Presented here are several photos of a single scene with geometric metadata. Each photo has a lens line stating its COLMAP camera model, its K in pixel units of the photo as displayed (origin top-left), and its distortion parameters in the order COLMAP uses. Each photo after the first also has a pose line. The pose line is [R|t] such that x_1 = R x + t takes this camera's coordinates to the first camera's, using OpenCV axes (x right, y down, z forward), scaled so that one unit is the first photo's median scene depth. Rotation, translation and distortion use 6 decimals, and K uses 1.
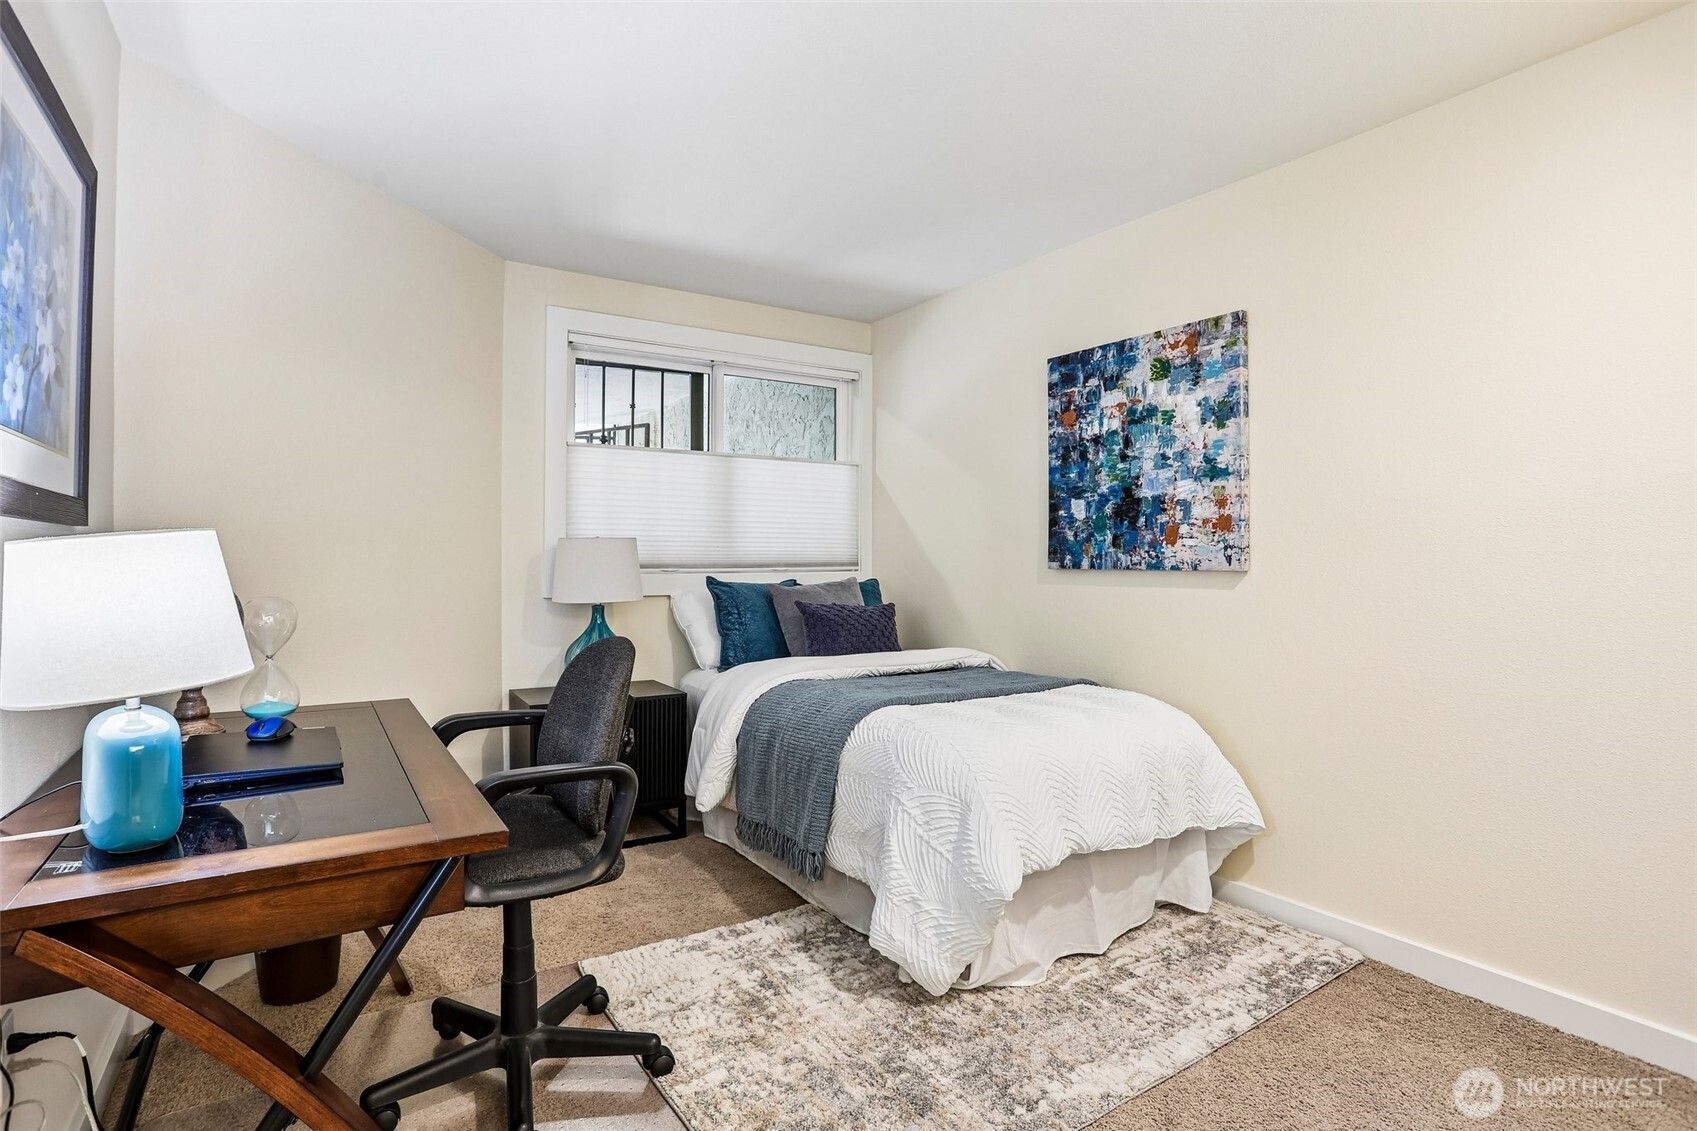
lens RADIAL K [[841.8, 0, 854.5], [0, 841.8, 556.2], [0, 0, 1]] dist [-0.068000, 0.026651]
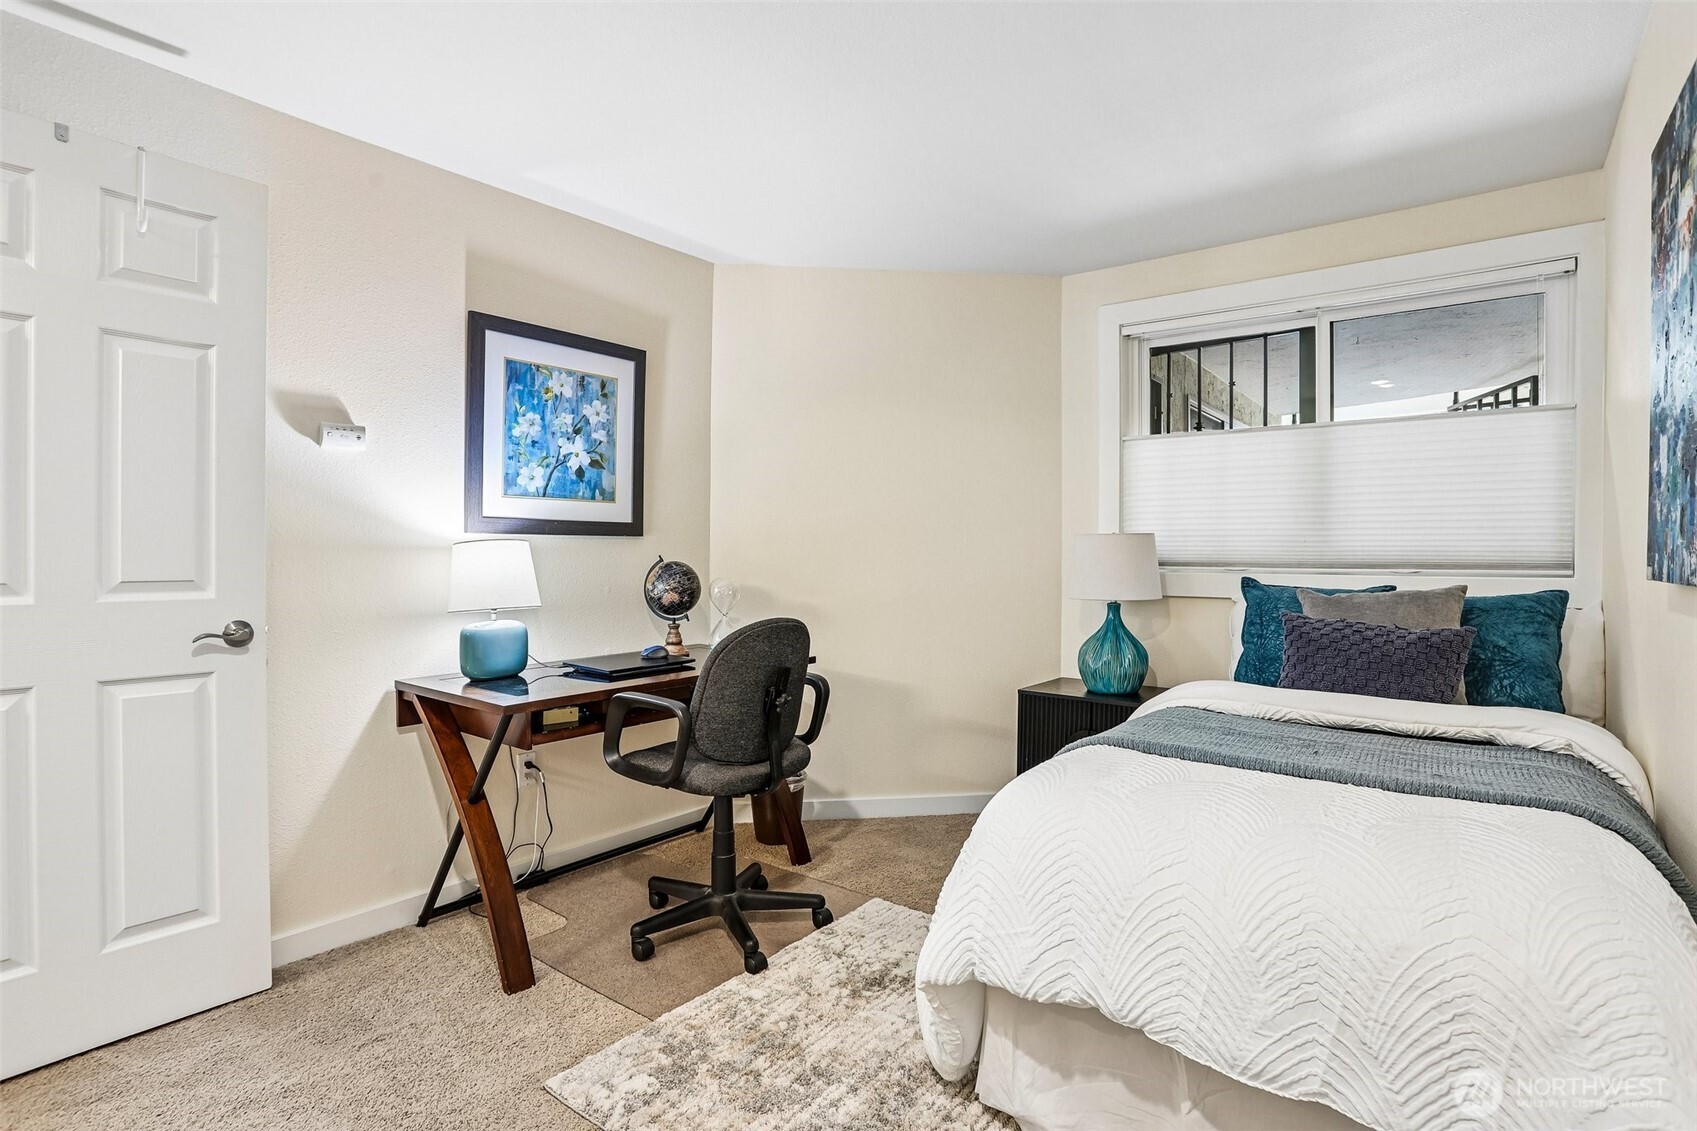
lens RADIAL K [[841.8, 0, 852.3], [0, 841.8, 560.8], [0, 0, 1]] dist [-0.068000, 0.026651]
pose [[0.320956, 0.009569, -0.947046, 0.488754], [-0.000823, 0.999951, 0.009824, -0.000012], [0.947094, -0.002374, 0.320948, 0.369384]]
